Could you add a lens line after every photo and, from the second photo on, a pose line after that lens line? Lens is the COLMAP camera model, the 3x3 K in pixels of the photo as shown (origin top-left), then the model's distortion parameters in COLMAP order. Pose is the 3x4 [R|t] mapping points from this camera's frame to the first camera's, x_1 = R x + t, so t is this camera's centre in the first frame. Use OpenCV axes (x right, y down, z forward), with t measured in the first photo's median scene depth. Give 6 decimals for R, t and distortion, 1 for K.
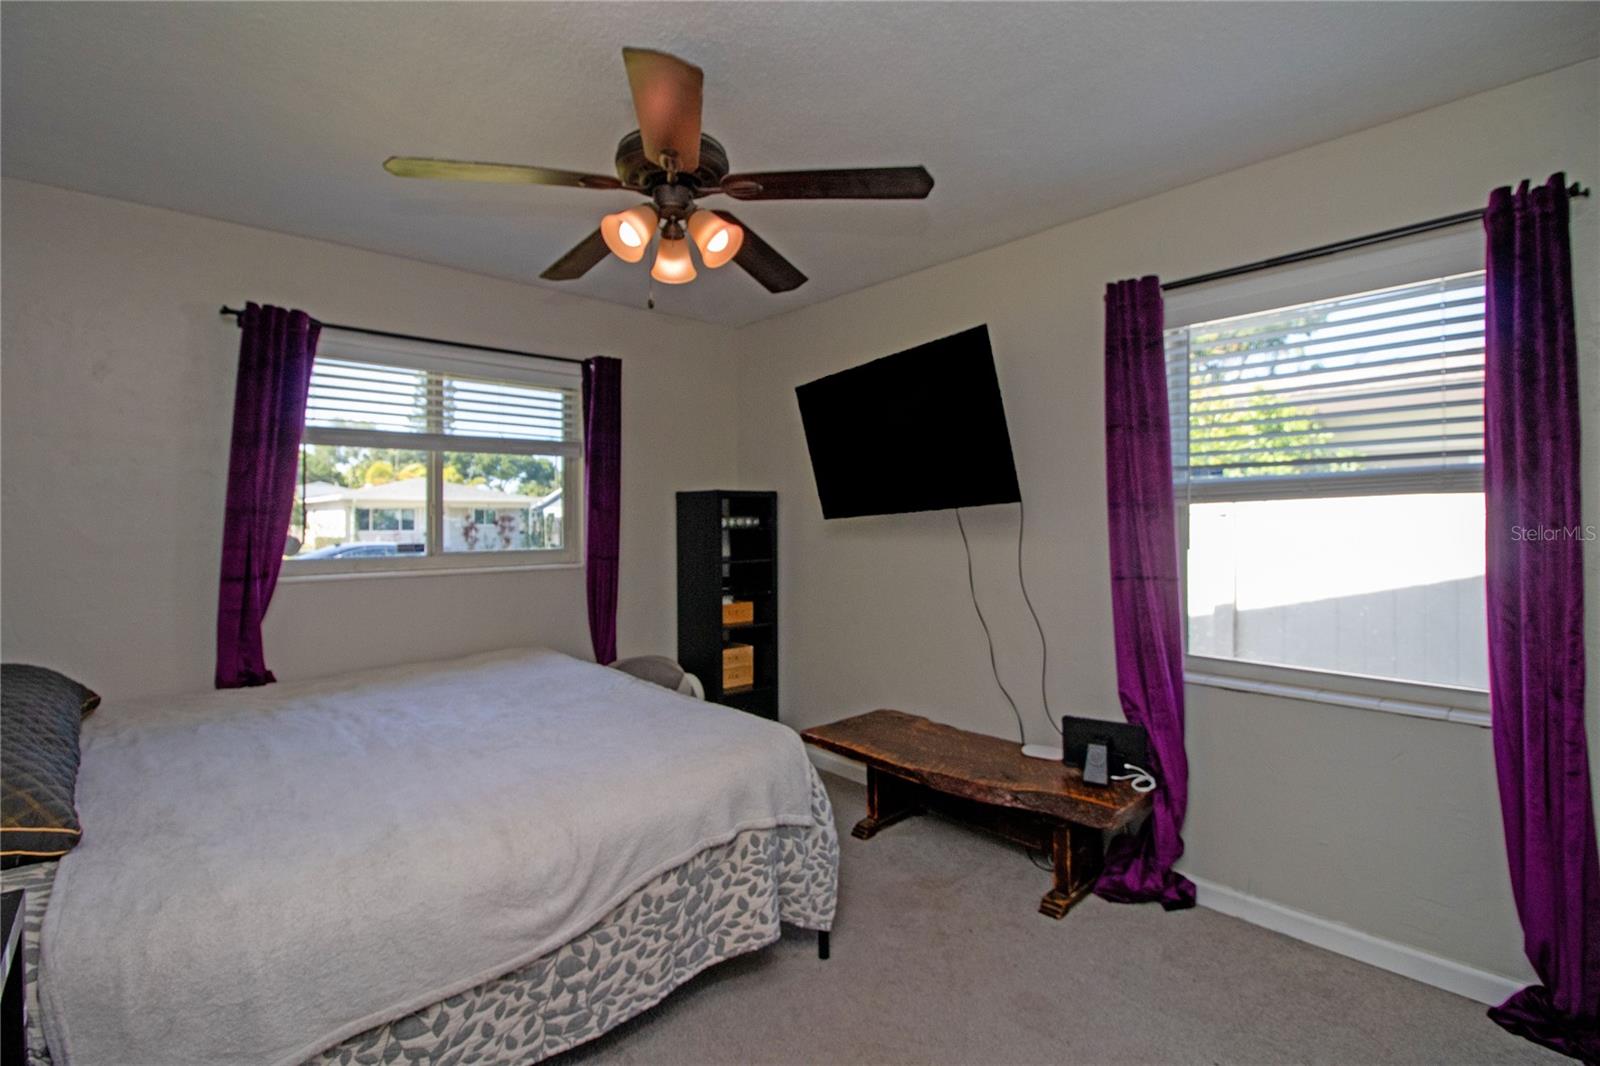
lens RADIAL K [[738.0, 0, 795.4], [0, 738.0, 519.3], [0, 0, 1]] dist [-0.001295, -0.012200]
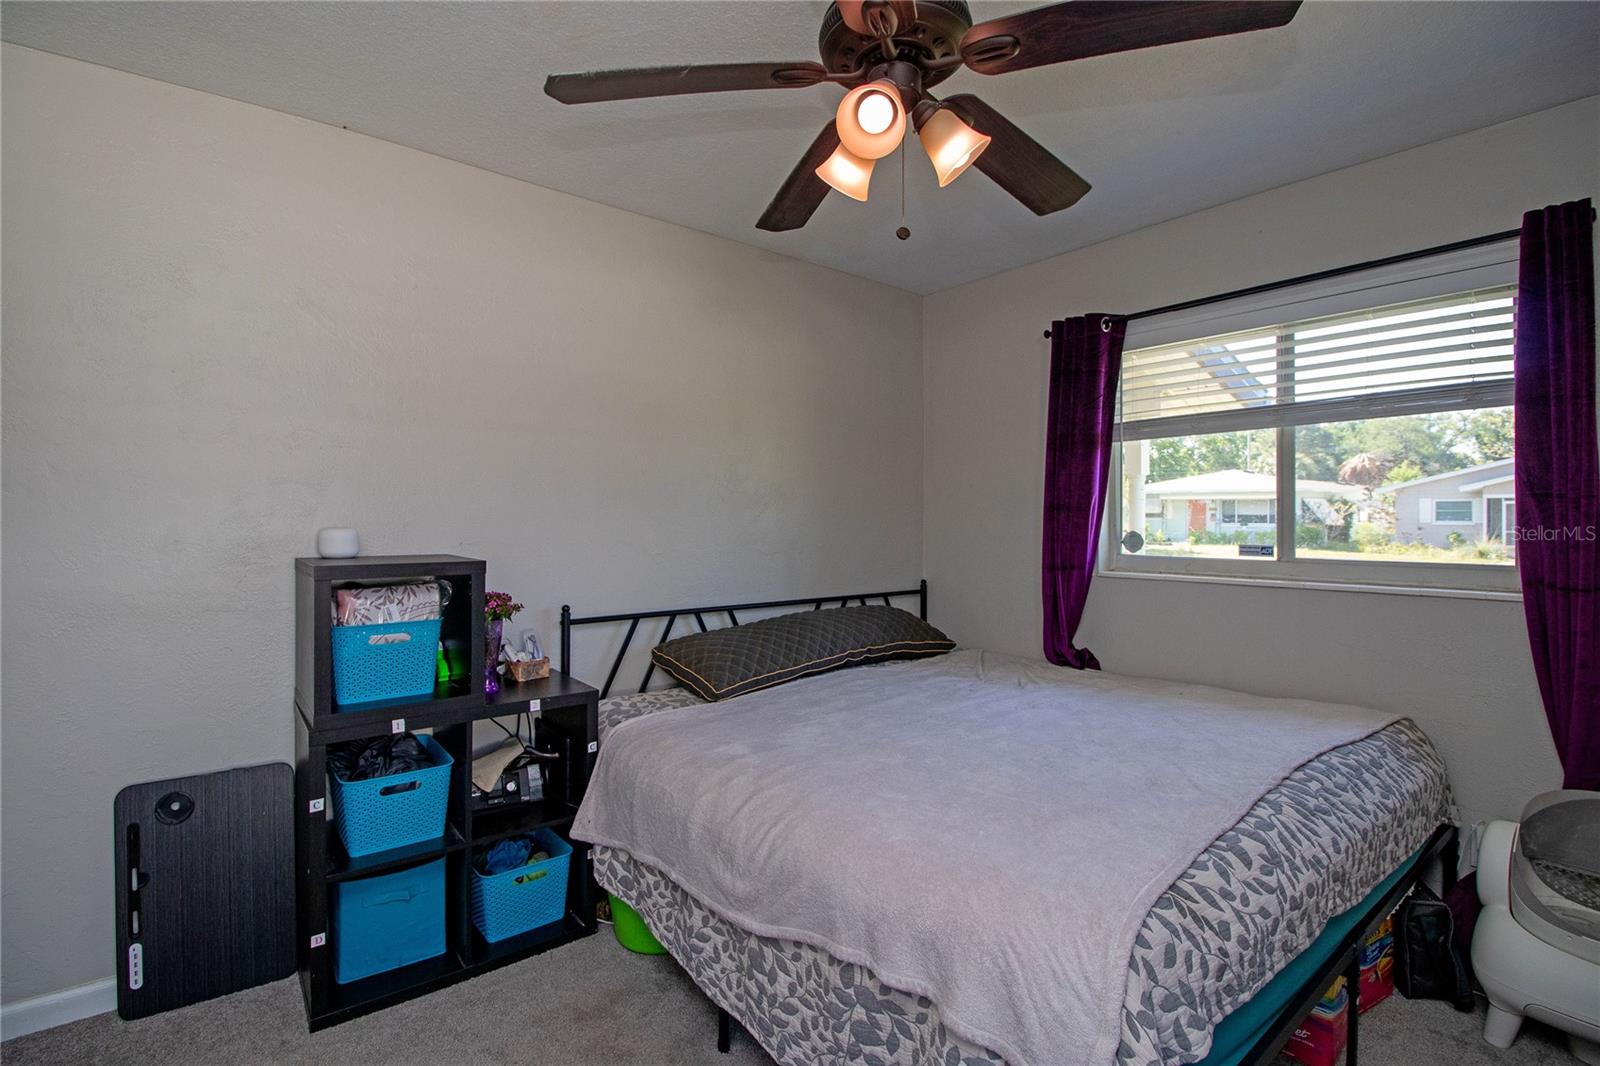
lens RADIAL K [[738.0, 0, 794.4], [0, 738.0, 531.2], [0, 0, 1]] dist [-0.001295, -0.012200]
pose [[-0.067178, 0.013429, -0.997651, 0.601442], [0.002170, 0.999909, 0.013313, 0.012908], [0.997739, -0.001271, -0.067201, 0.996713]]
